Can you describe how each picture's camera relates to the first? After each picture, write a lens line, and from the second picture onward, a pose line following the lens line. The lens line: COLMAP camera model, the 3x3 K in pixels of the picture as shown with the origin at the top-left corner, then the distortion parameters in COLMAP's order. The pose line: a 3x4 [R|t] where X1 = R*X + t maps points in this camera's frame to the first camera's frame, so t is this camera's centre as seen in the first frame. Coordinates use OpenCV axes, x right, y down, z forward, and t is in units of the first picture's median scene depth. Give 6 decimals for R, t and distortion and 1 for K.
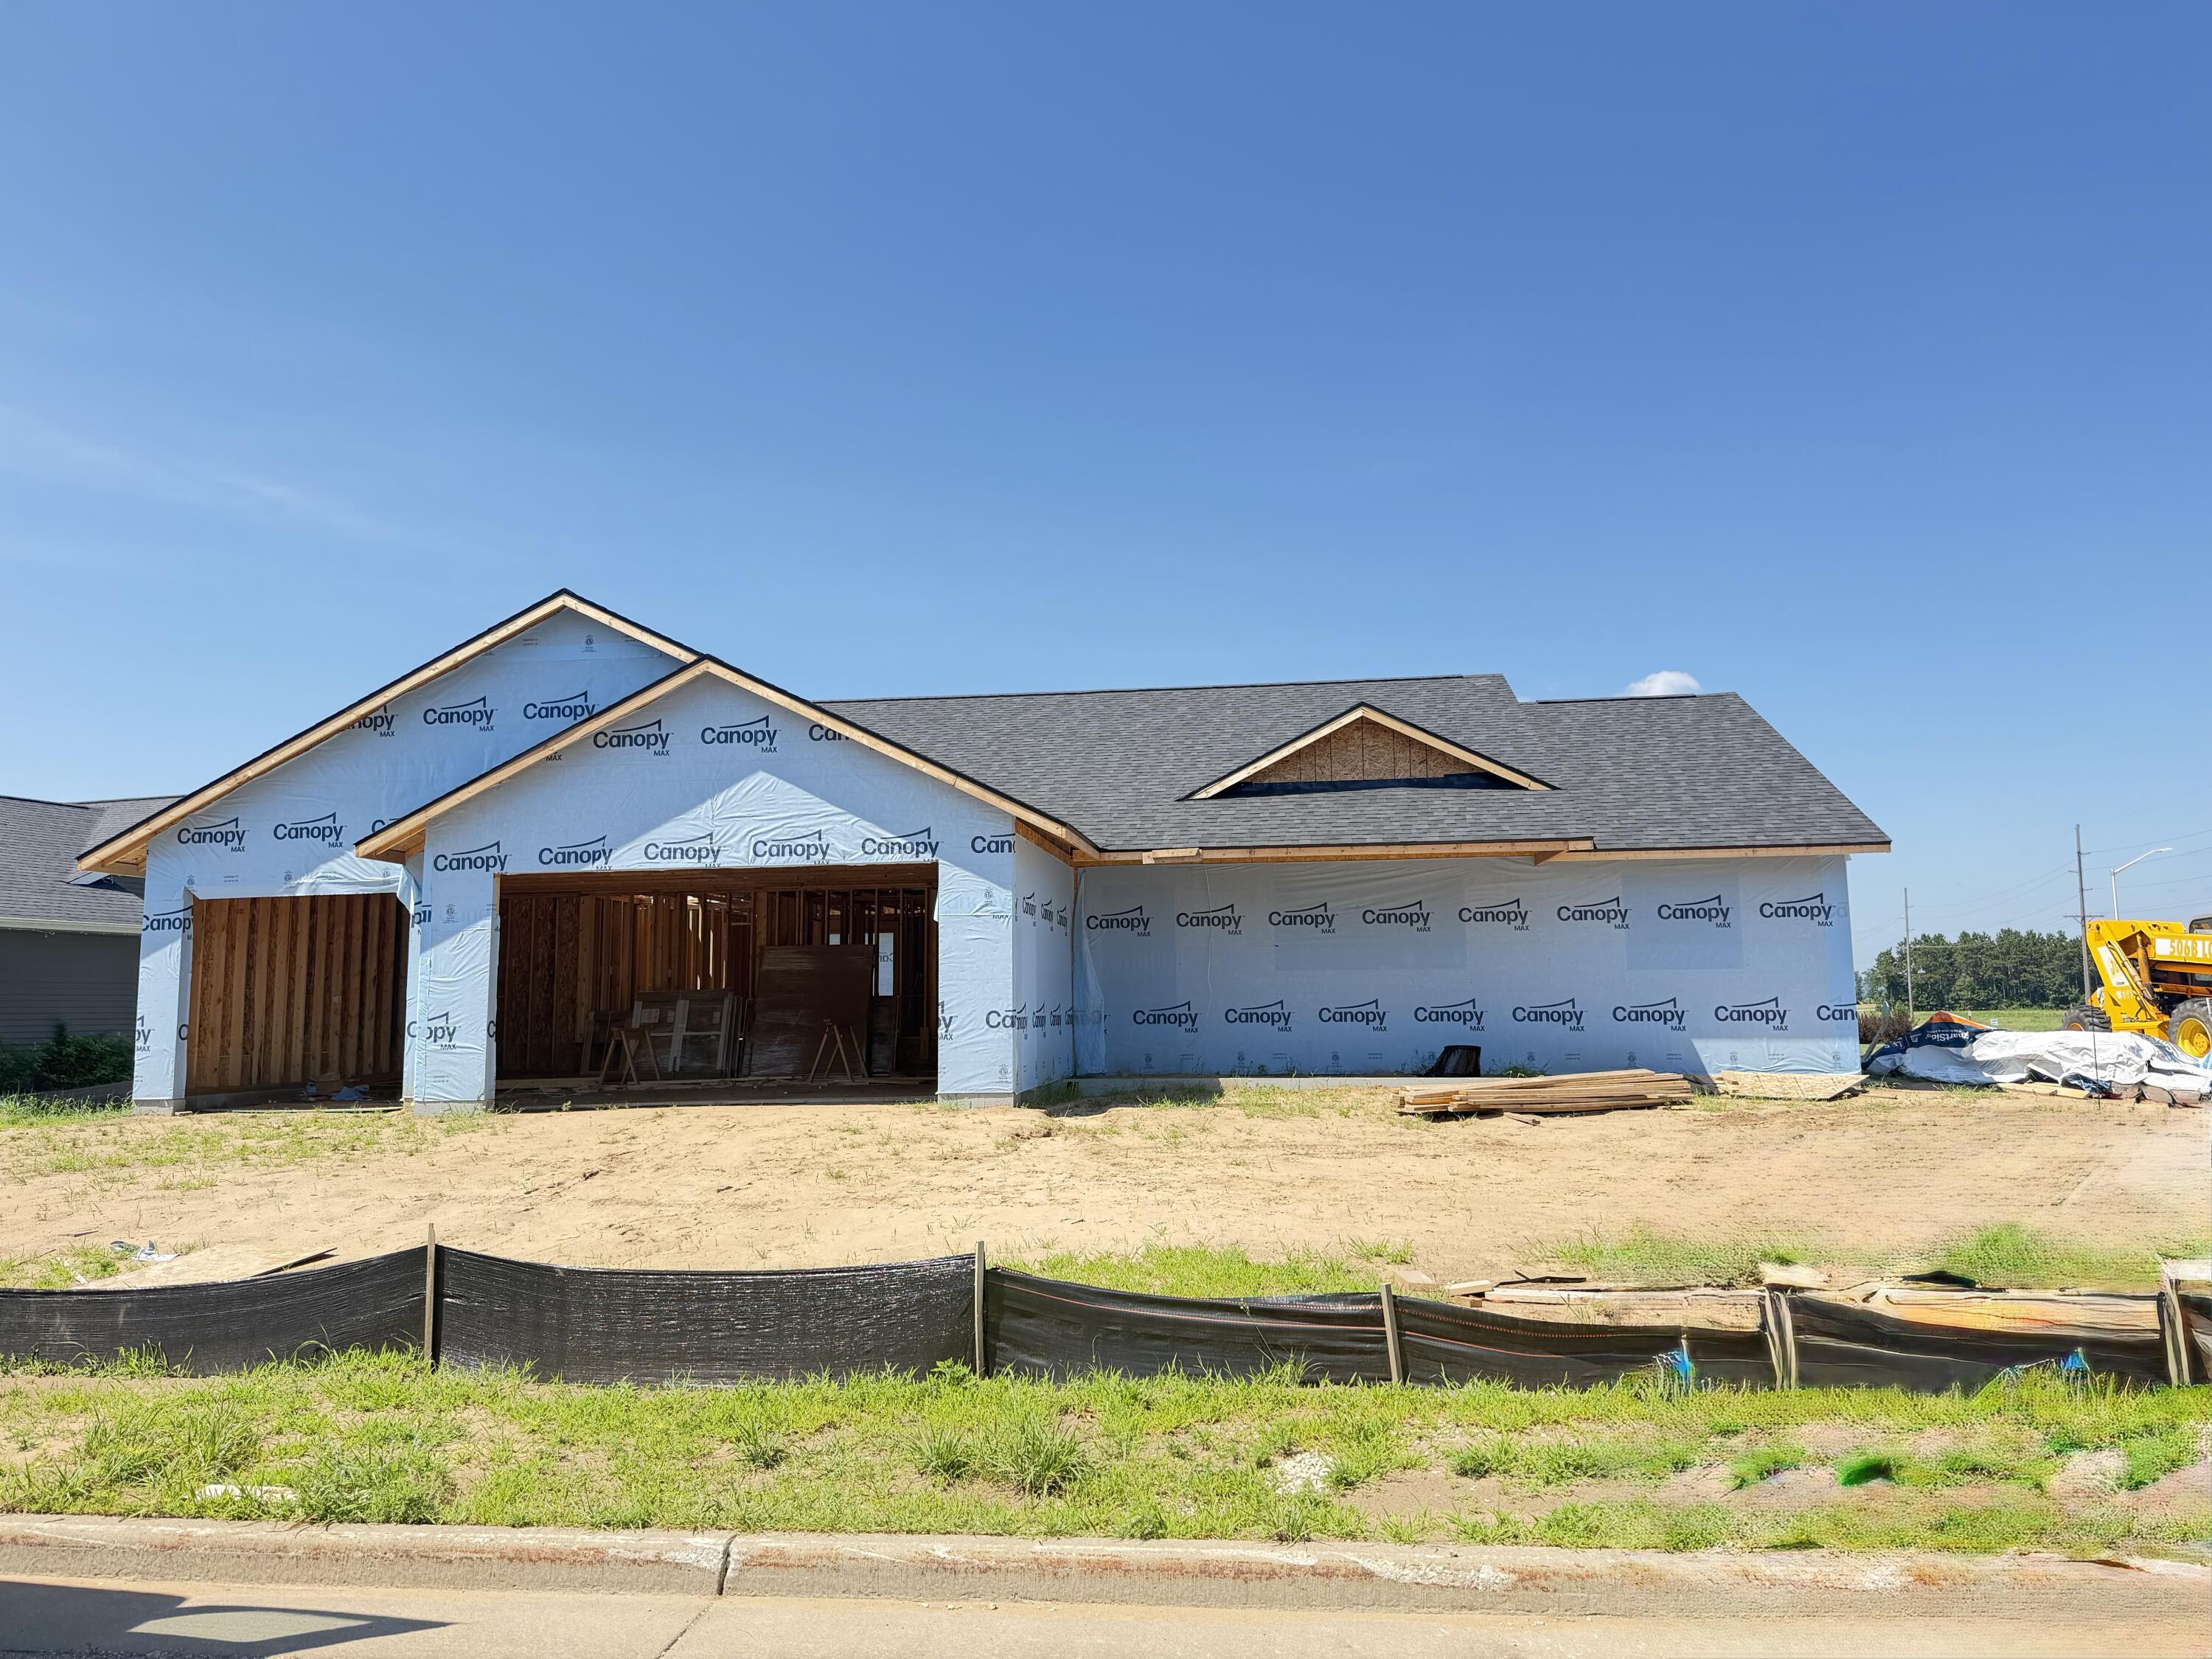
lens RADIAL K [[1535.4, 0, 1102.8], [0, 1535.4, 822.3], [0, 0, 1]] dist [0.135219, -0.232622]
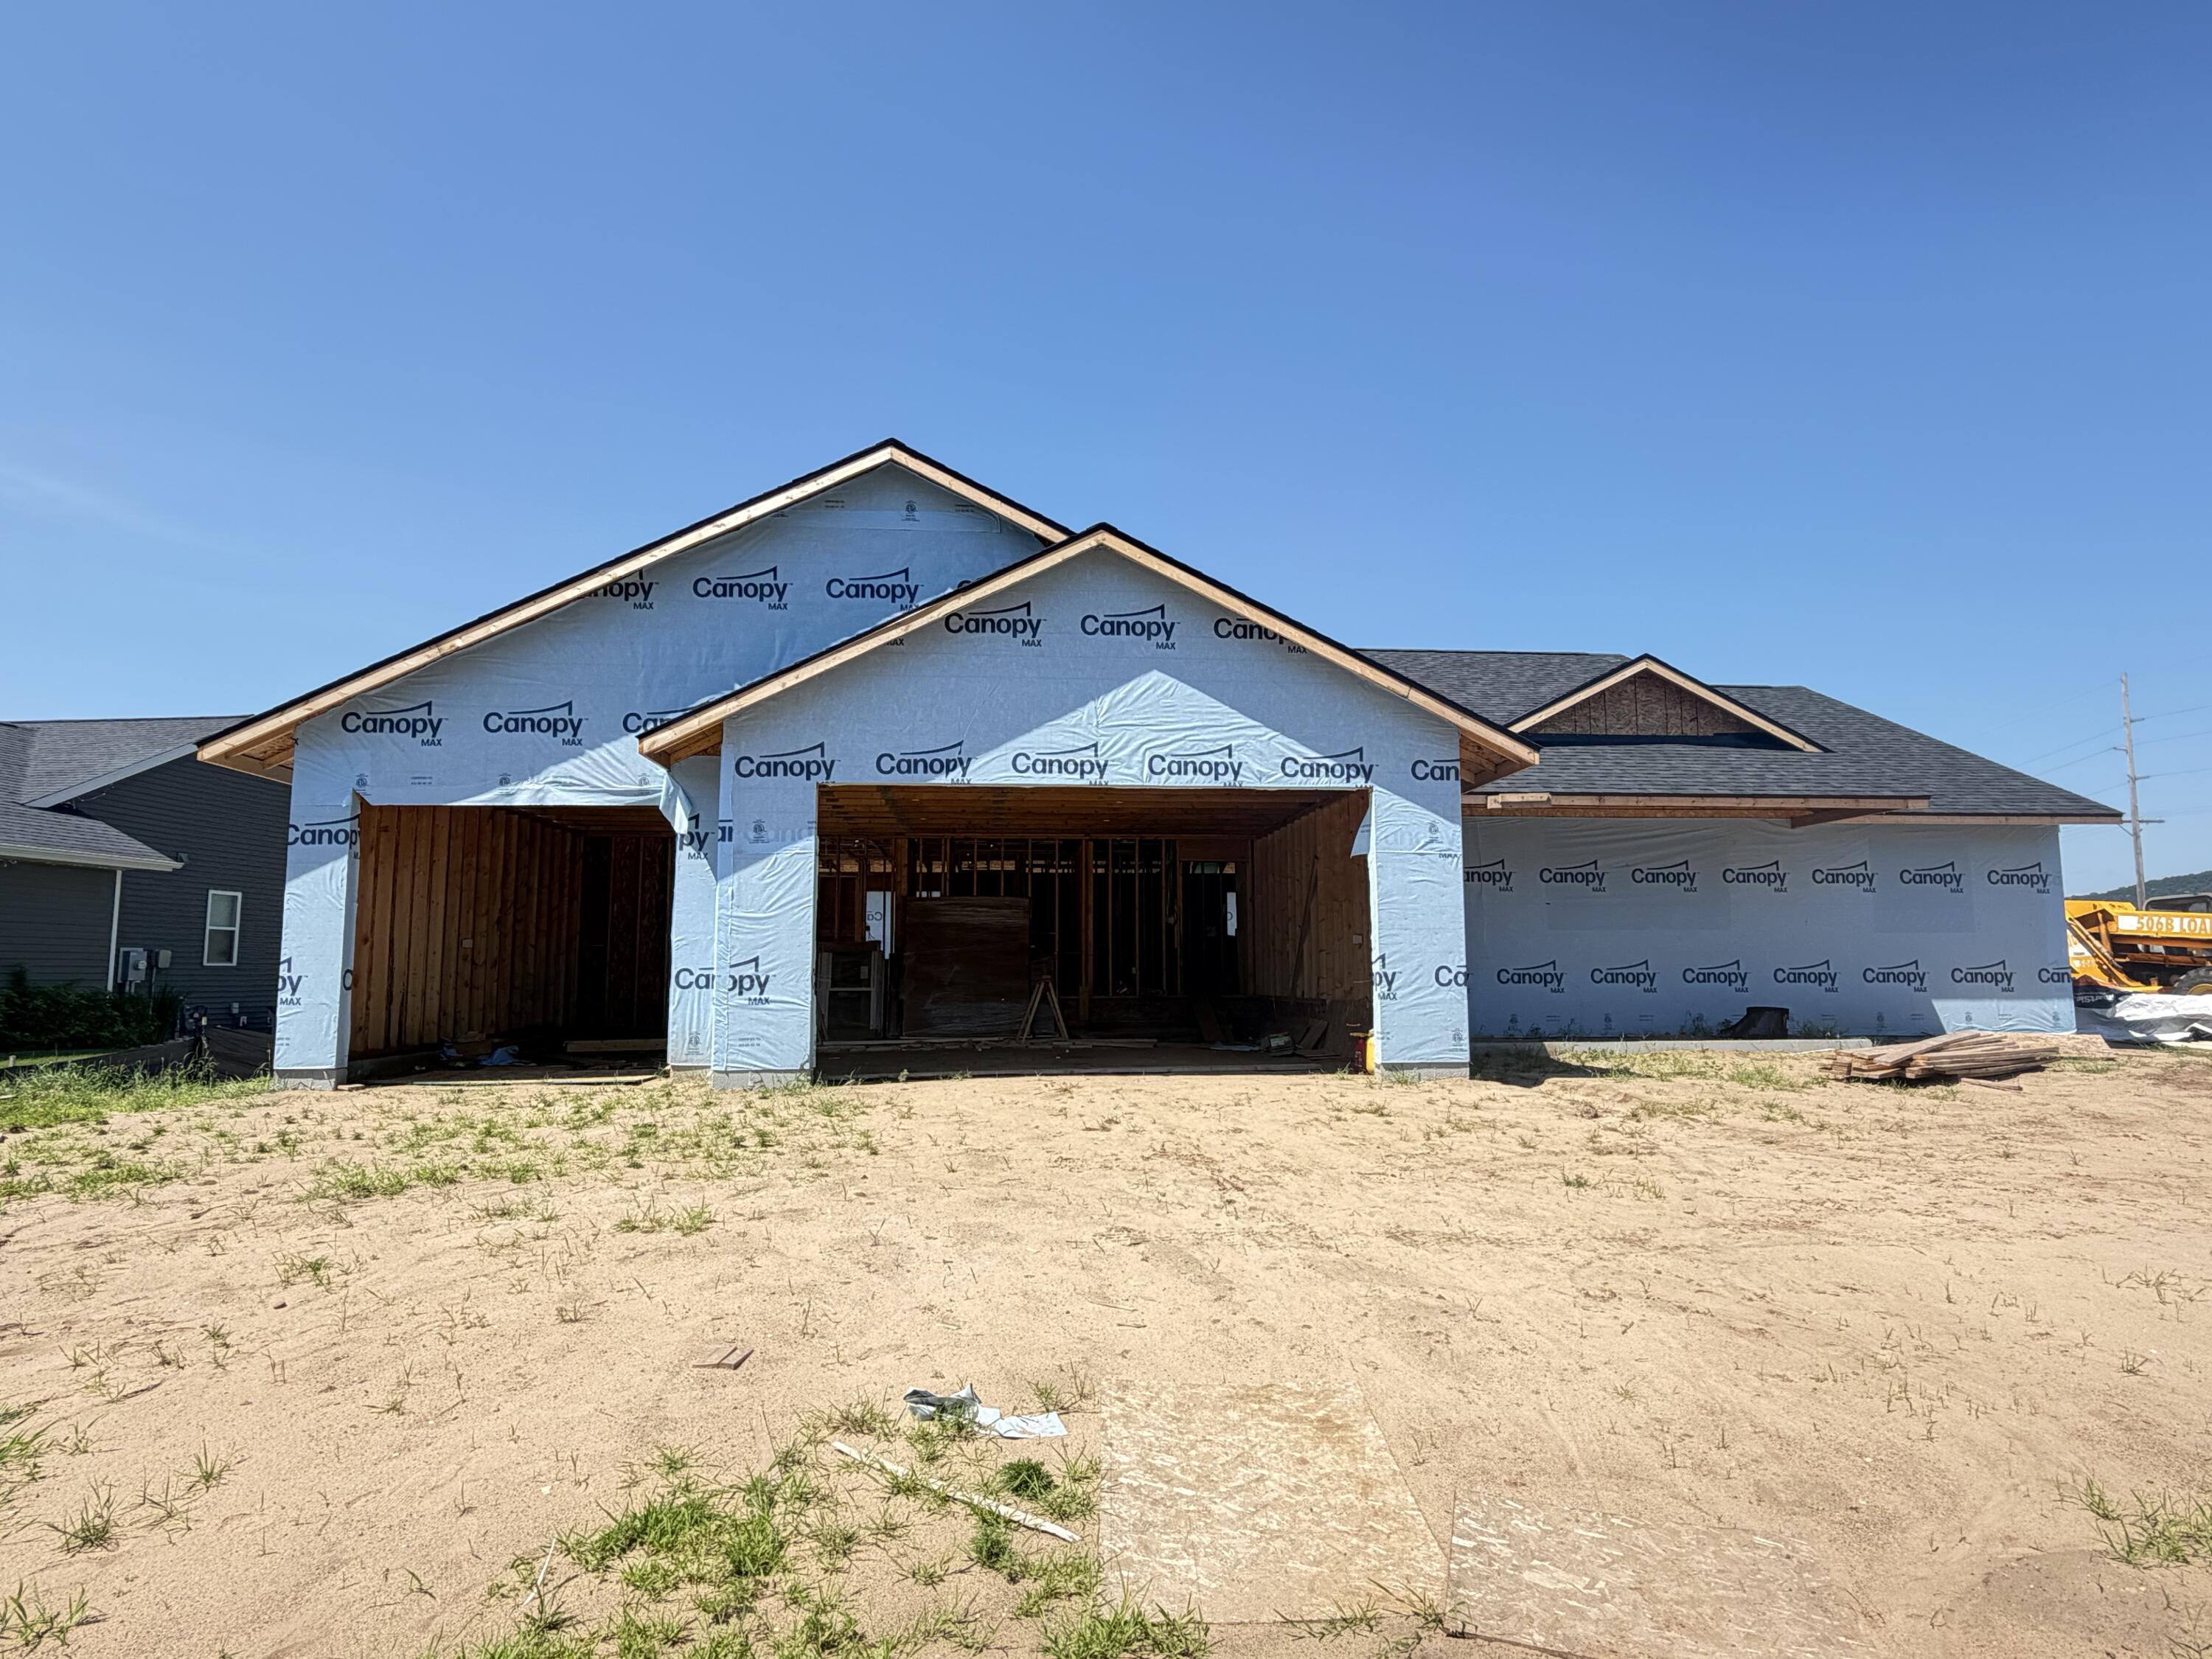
lens RADIAL K [[1251.8, 0, 1106.0], [0, 1251.8, 829.5], [0, 0, 1]] dist [0.000198, -0.002206]
pose [[0.976999, 0.034152, 0.210490, -0.363832], [-0.035126, 0.999382, 0.000891, 0.048687], [-0.210329, -0.008264, 0.977596, 0.334144]]
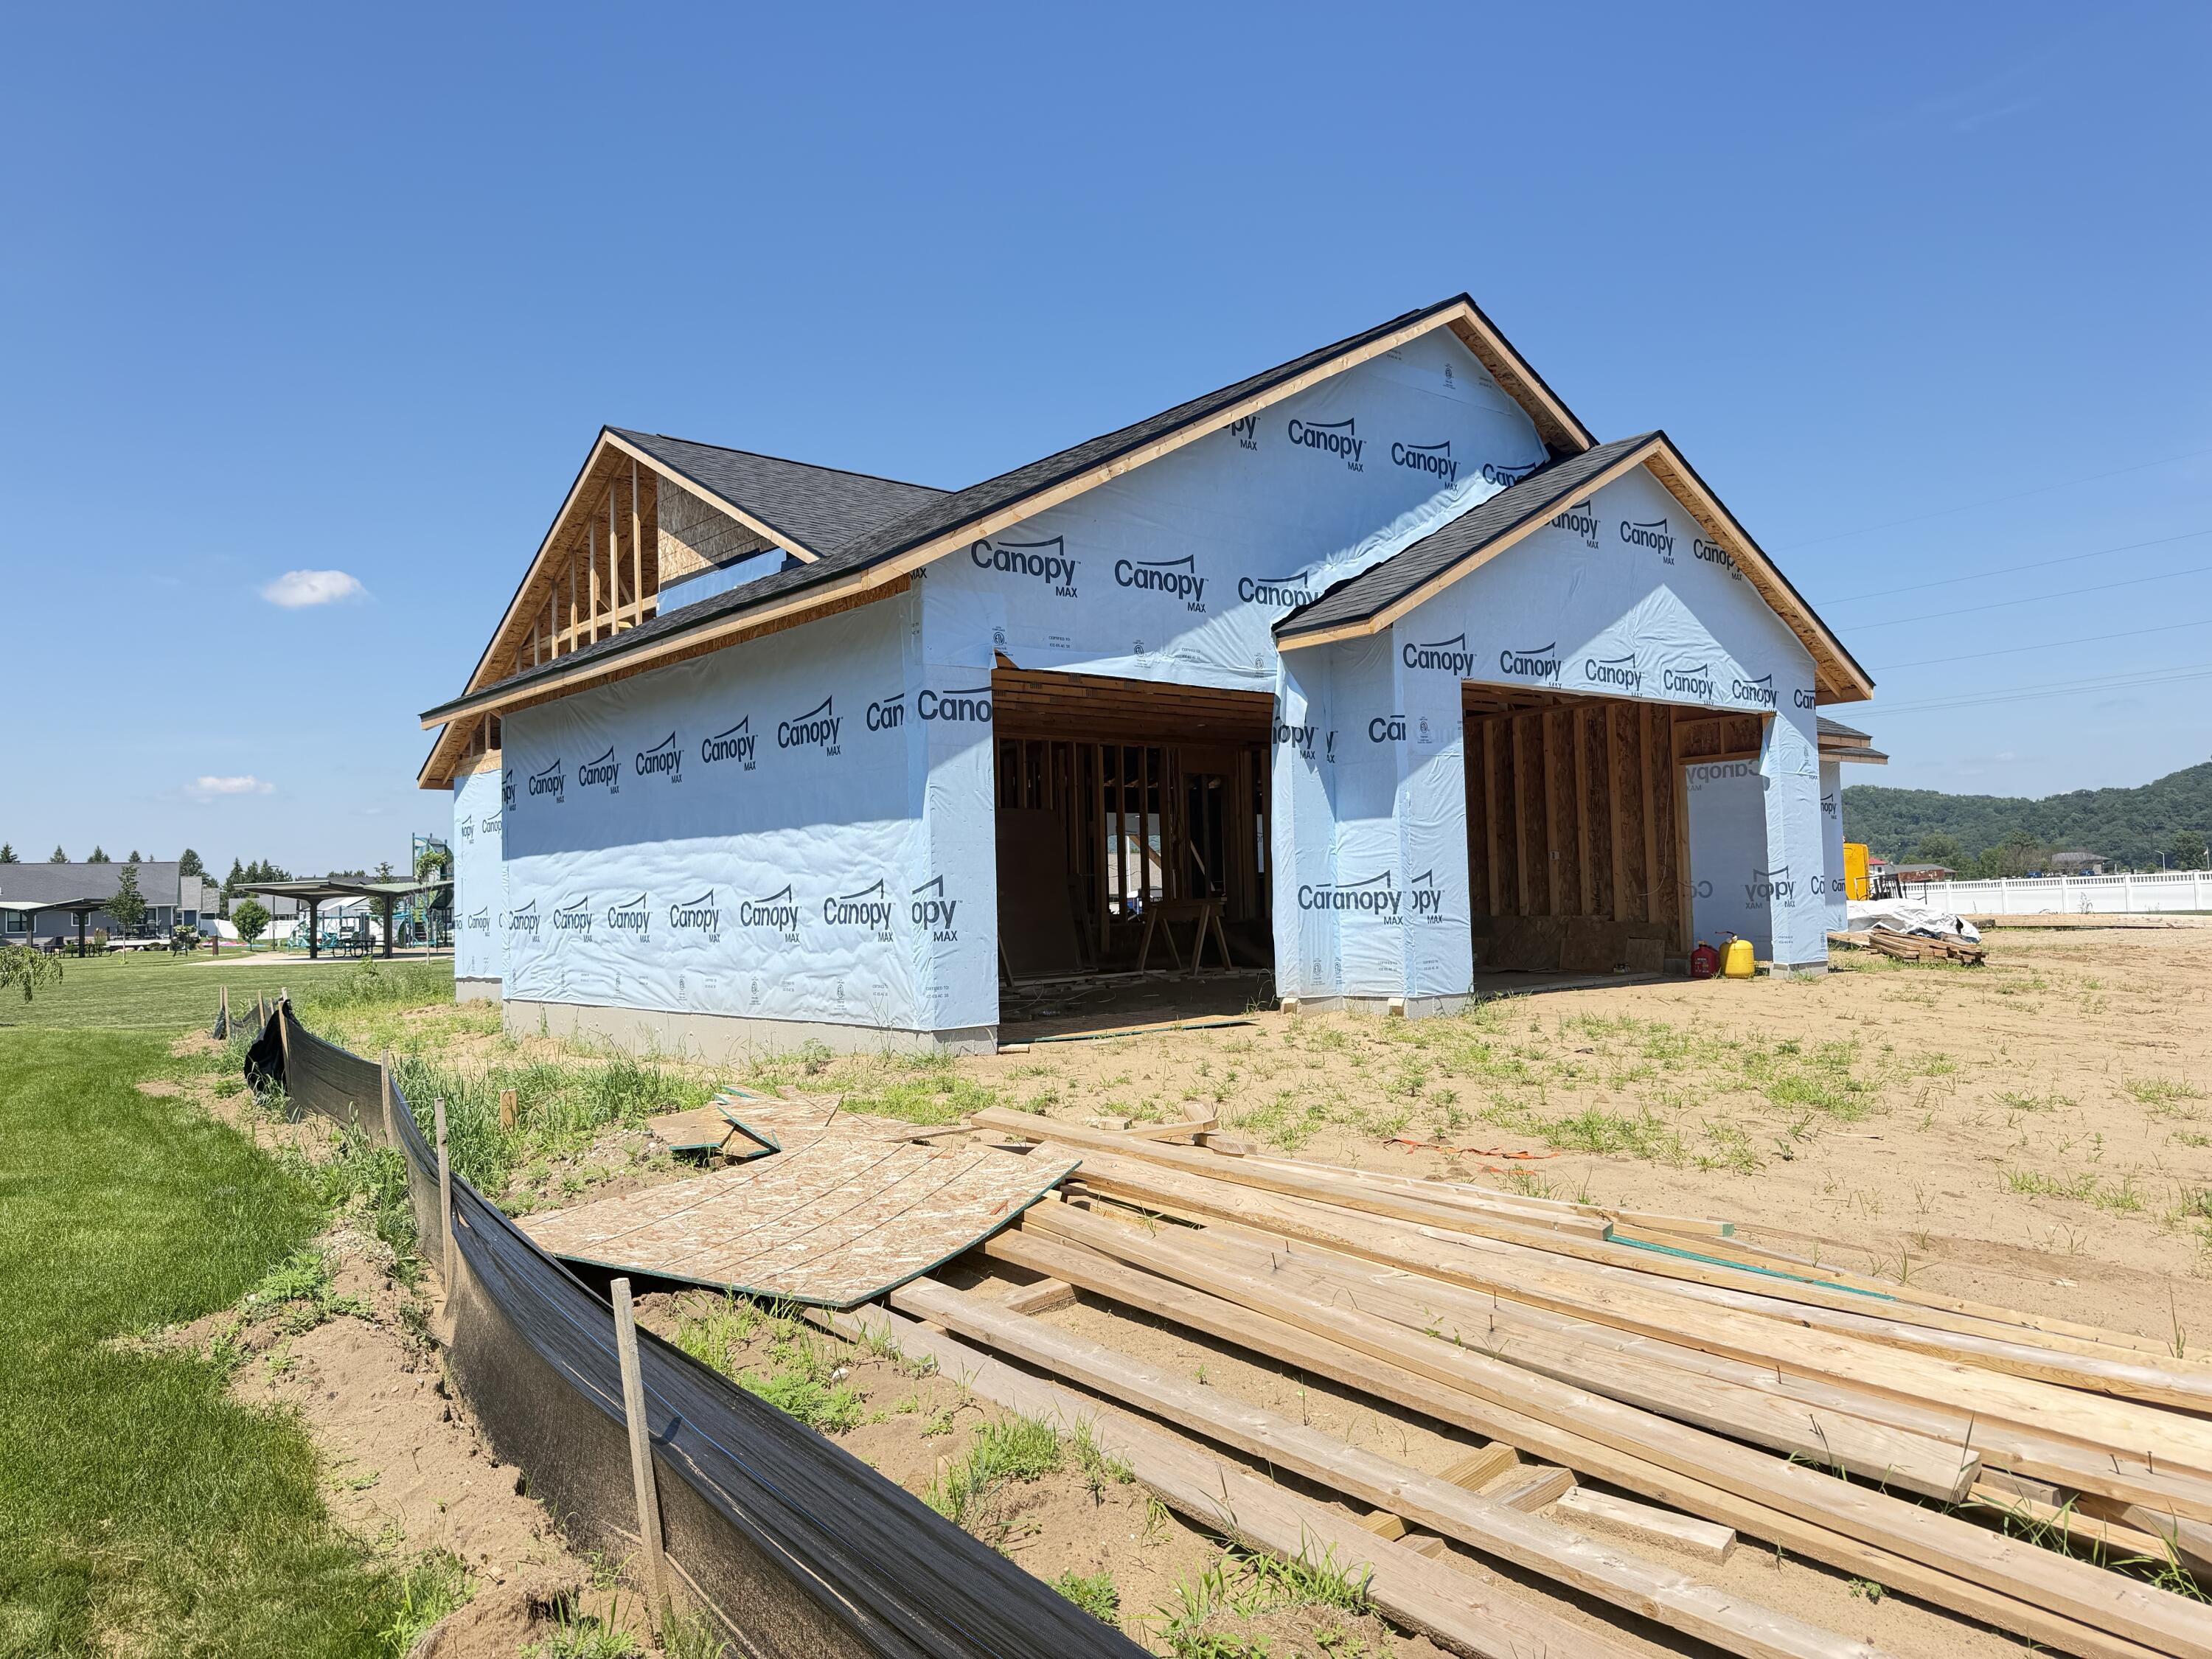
lens RADIAL K [[1535.4, 0, 1102.8], [0, 1535.4, 822.3], [0, 0, 1]] dist [0.135219, -0.232622]
pose [[0.689003, 0.031724, 0.724064, -0.971299], [-0.072376, 0.997059, 0.025186, 0.088676], [-0.721136, -0.069758, 0.689272, 0.598990]]
